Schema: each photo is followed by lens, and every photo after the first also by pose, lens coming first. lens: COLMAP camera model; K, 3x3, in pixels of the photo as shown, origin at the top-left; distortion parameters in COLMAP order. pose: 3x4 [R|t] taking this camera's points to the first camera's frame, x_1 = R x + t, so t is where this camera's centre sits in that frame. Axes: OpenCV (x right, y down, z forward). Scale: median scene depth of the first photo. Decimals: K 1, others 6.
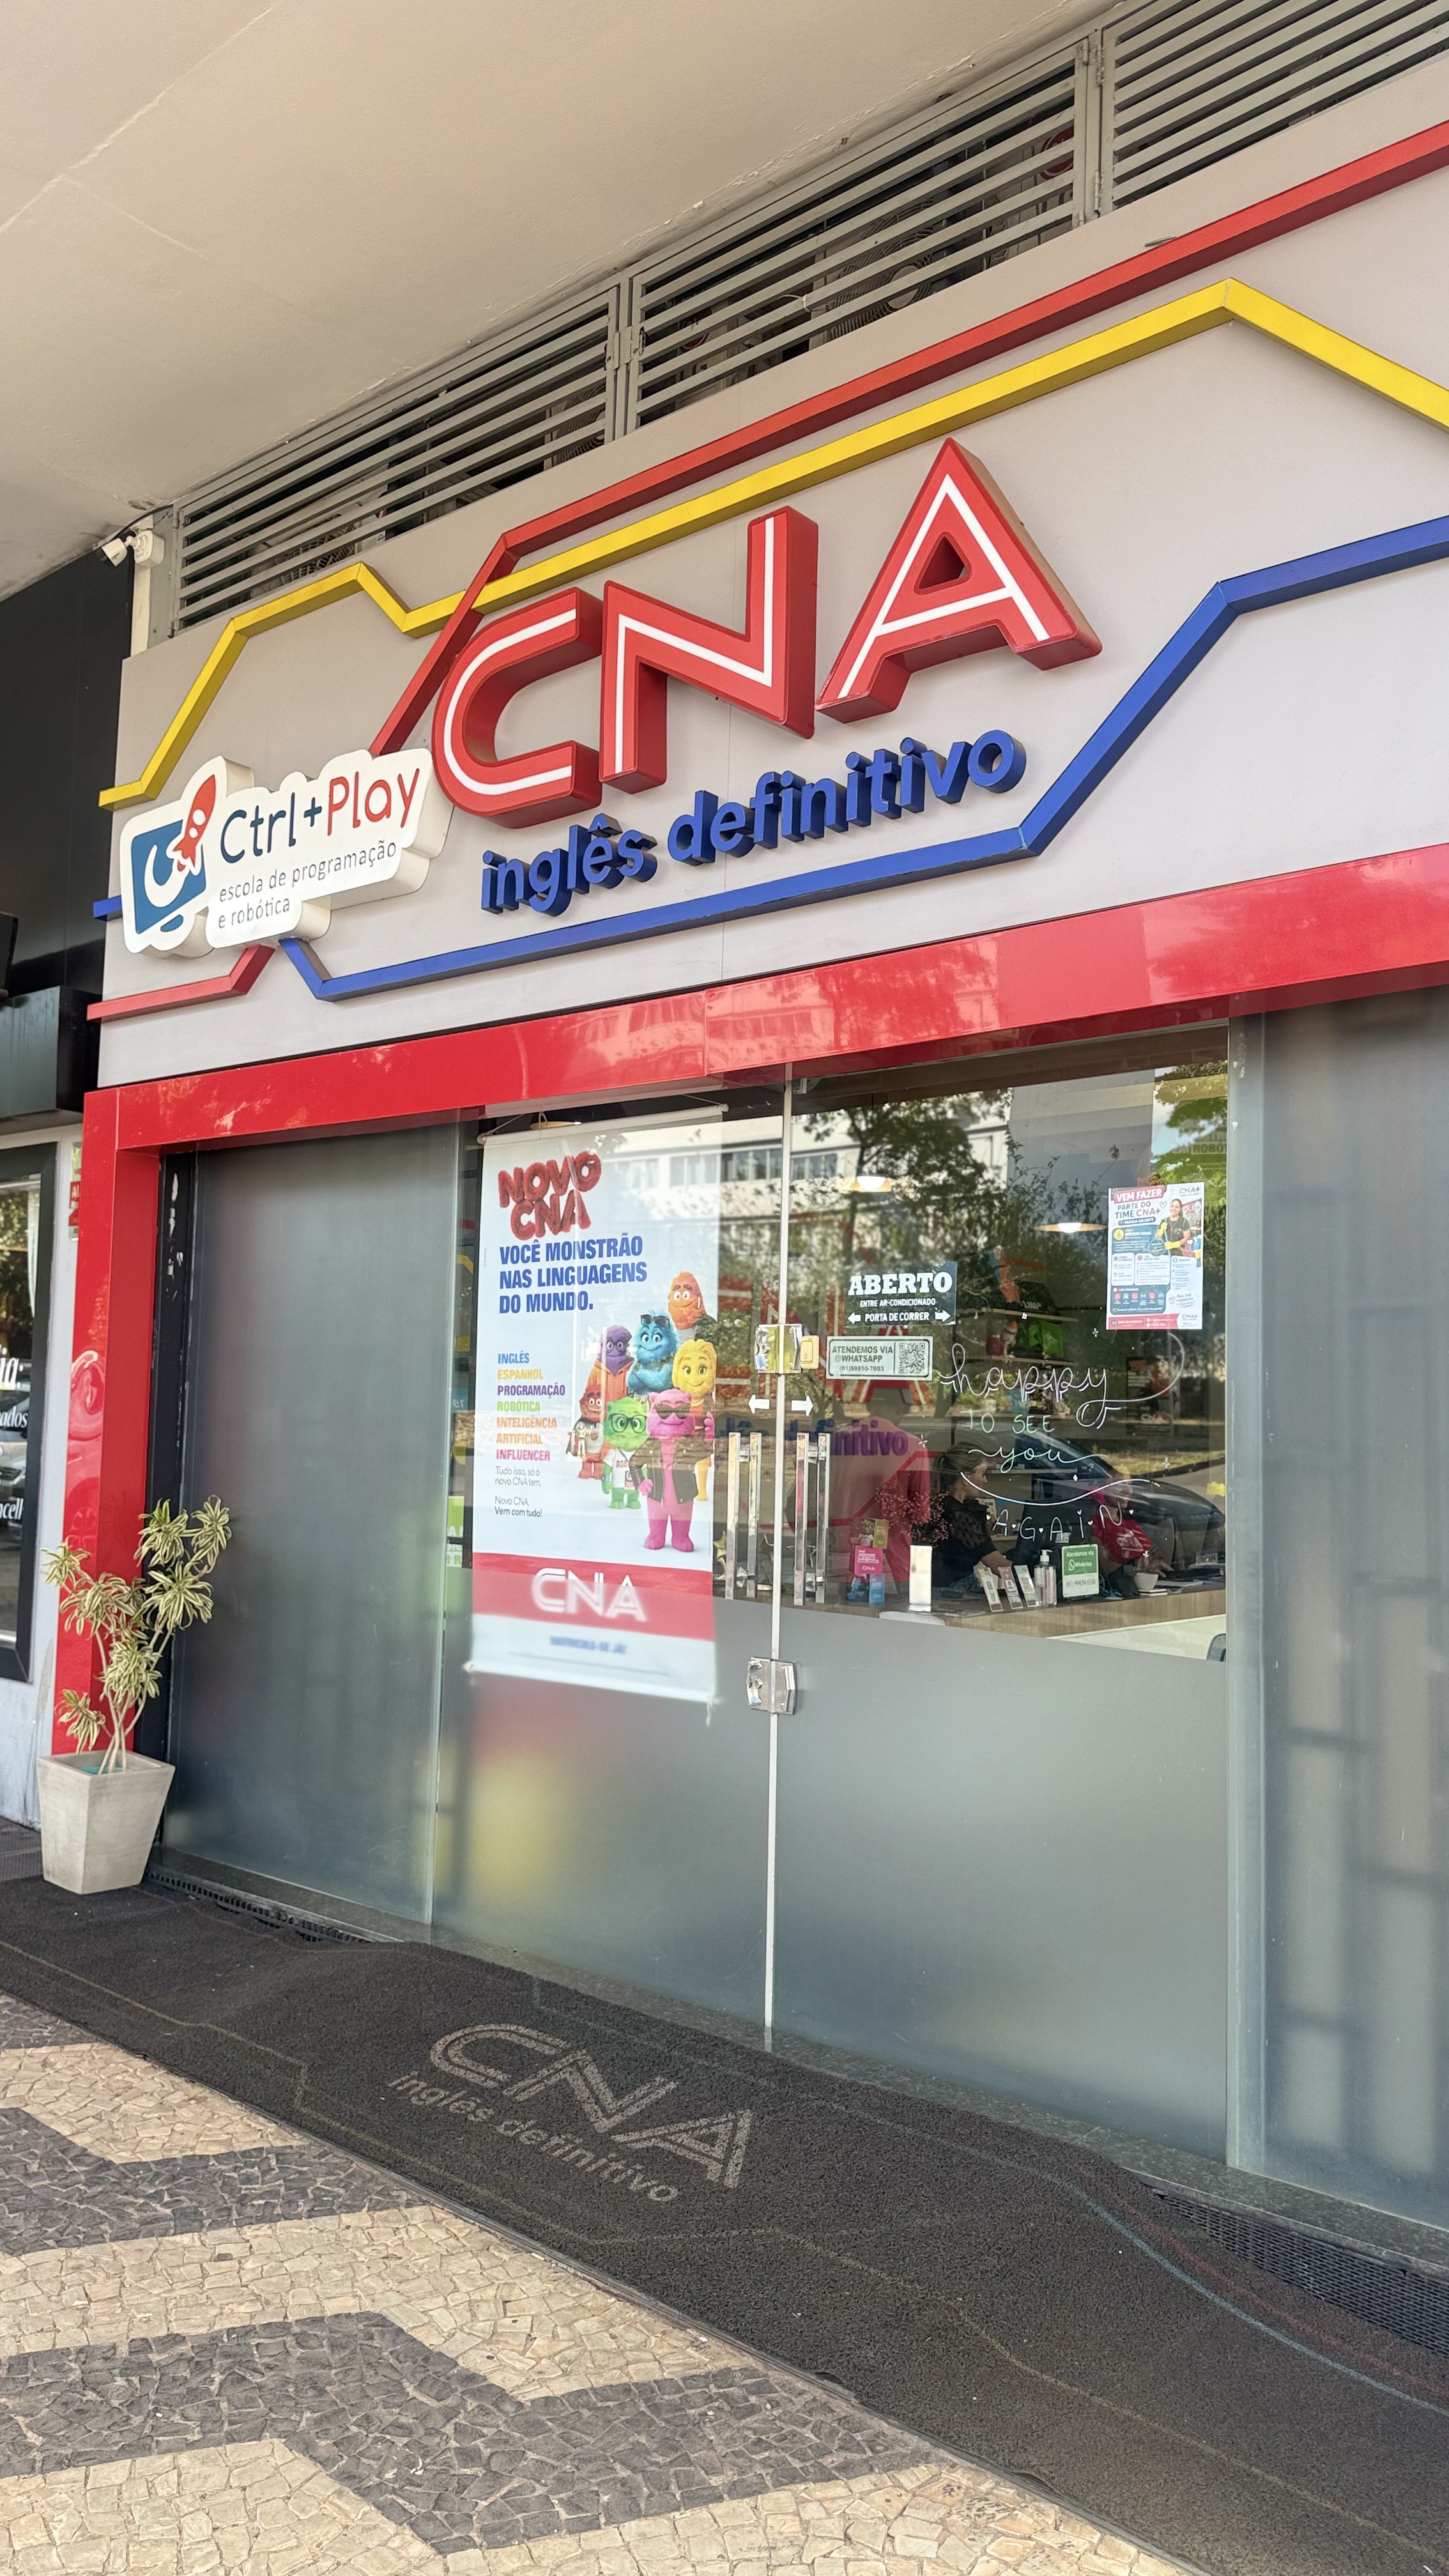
lens RADIAL K [[1804.0, 0, 735.0], [0, 1804.0, 1291.9], [0, 0, 1]] dist [0.120832, -0.160411]
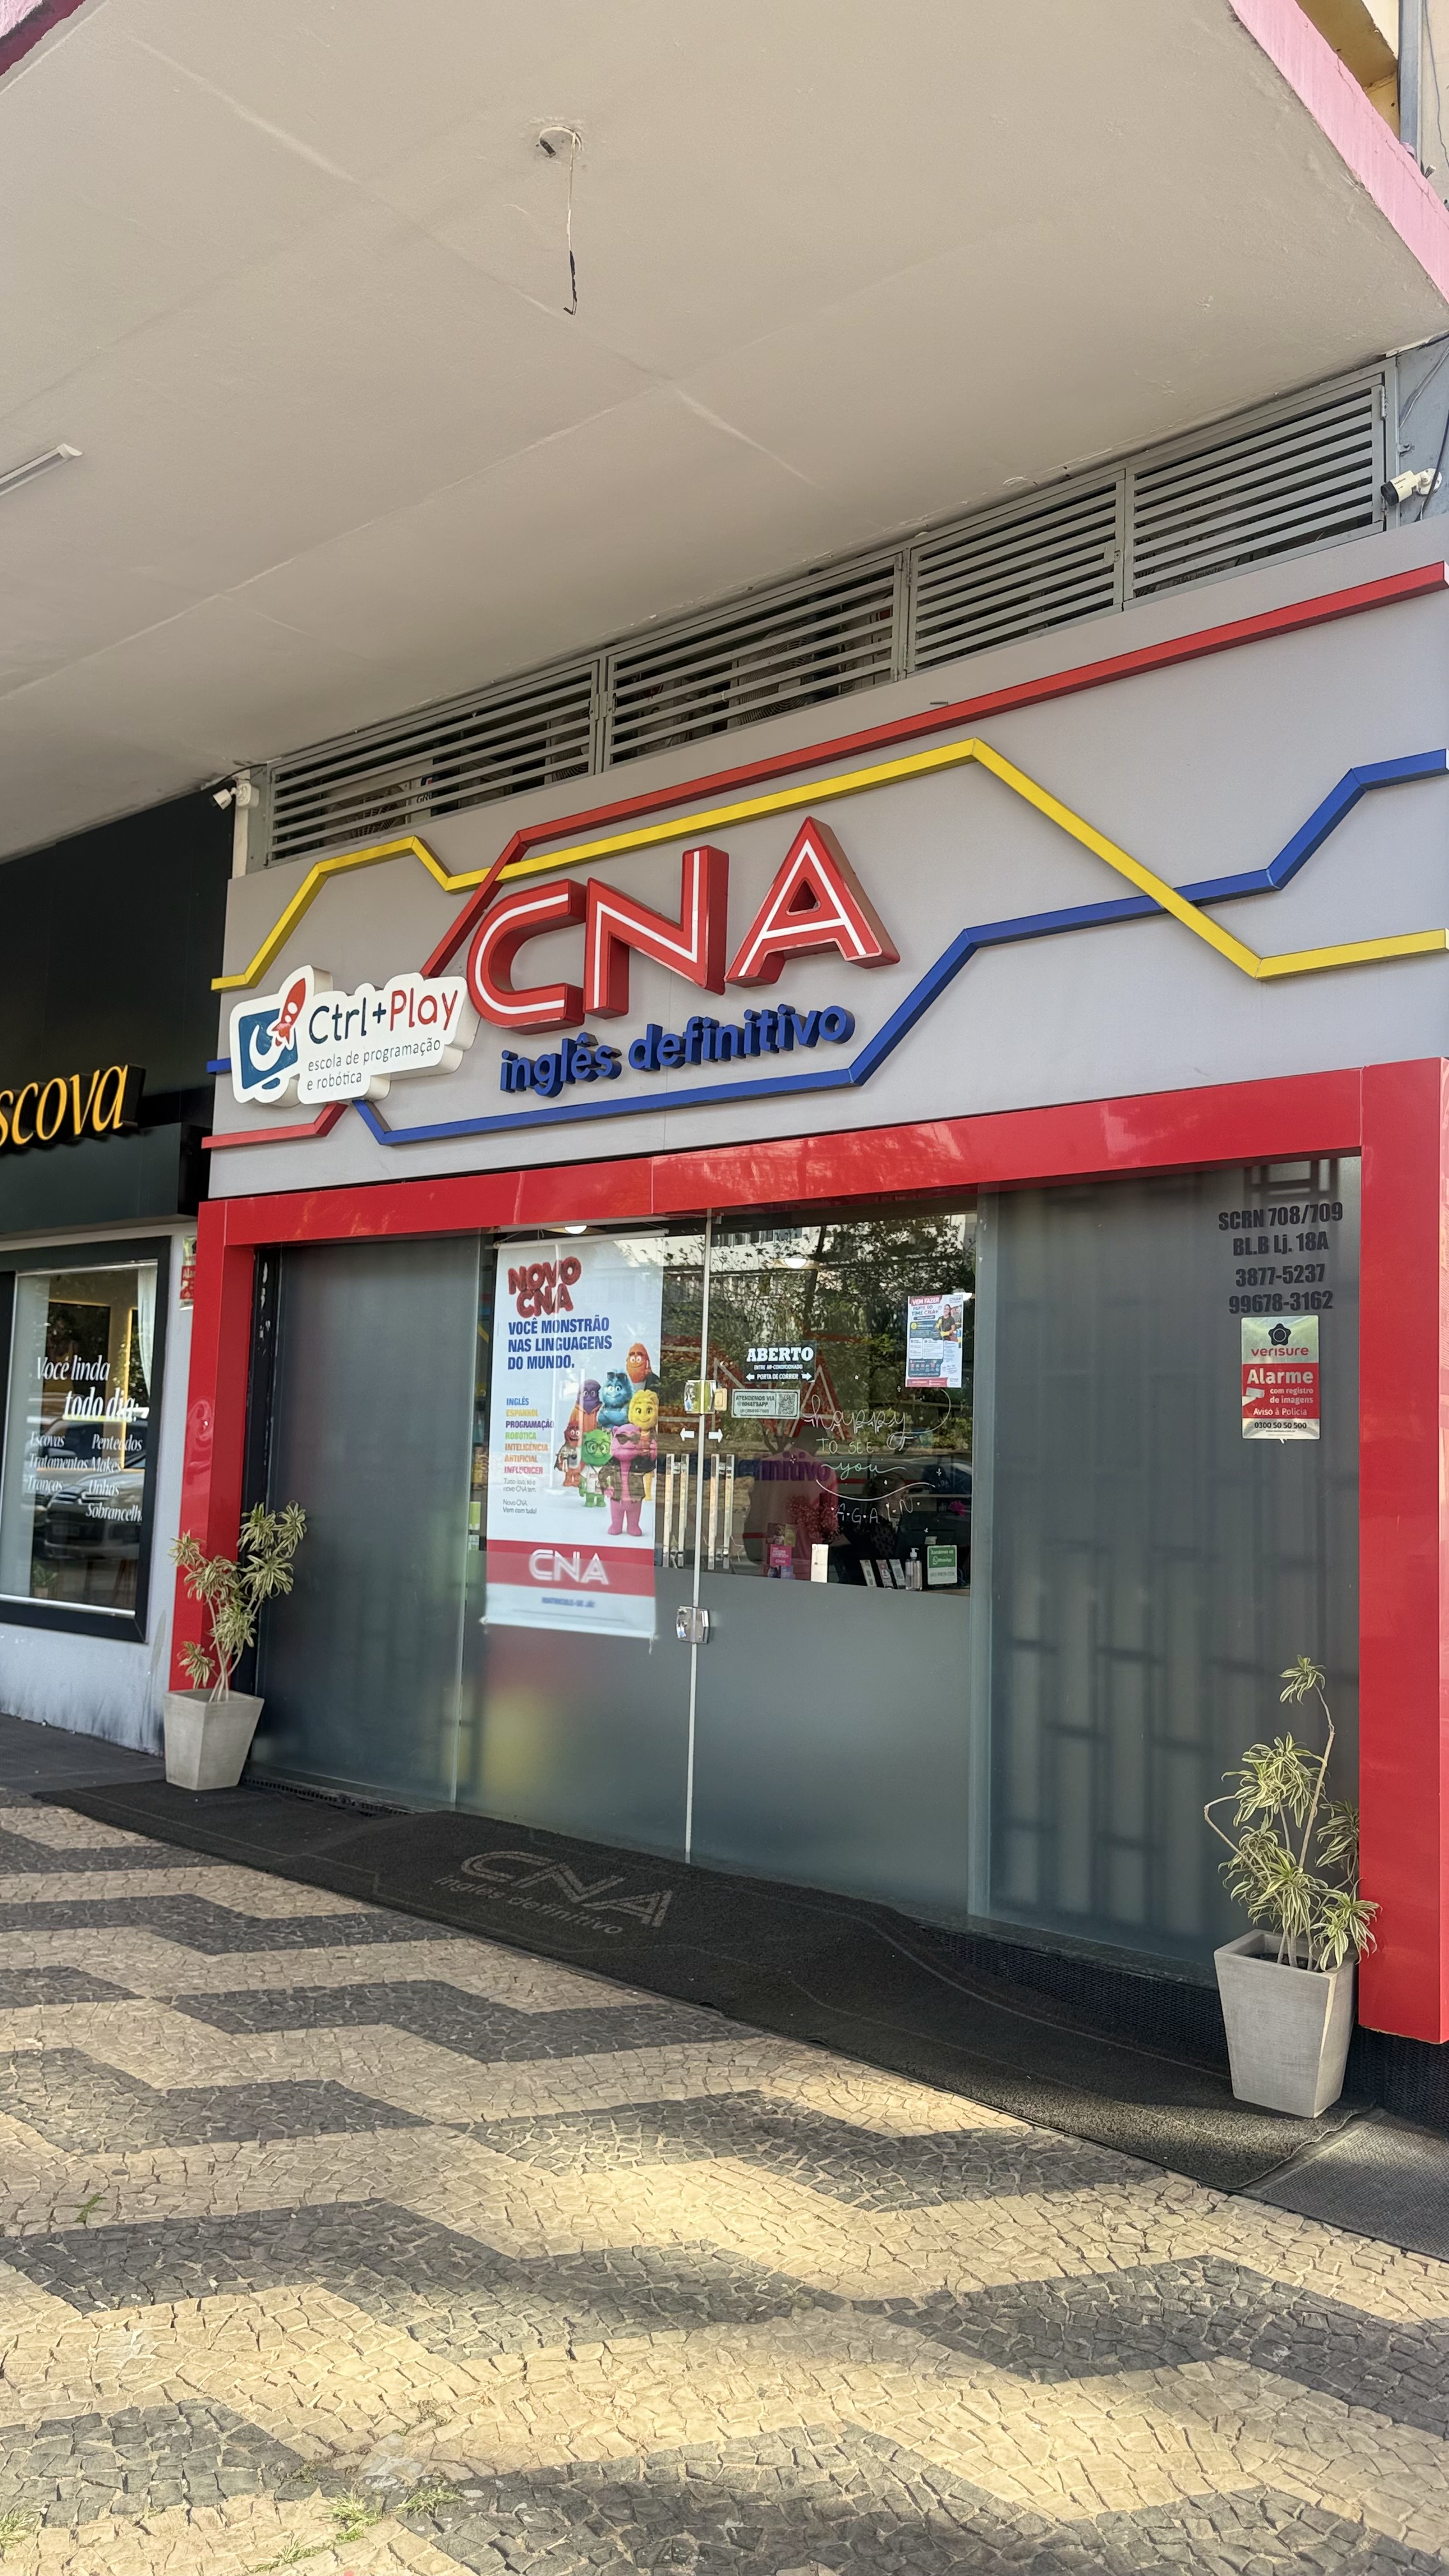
lens RADIAL K [[1803.1, 0, 736.4], [0, 1803.1, 1286.9], [0, 0, 1]] dist [0.124617, 0.001141]
pose [[0.999881, 0.008077, 0.013173, 0.031833], [-0.007758, 0.999681, -0.024041, -0.022132], [-0.013363, 0.023936, 0.999624, -0.456342]]
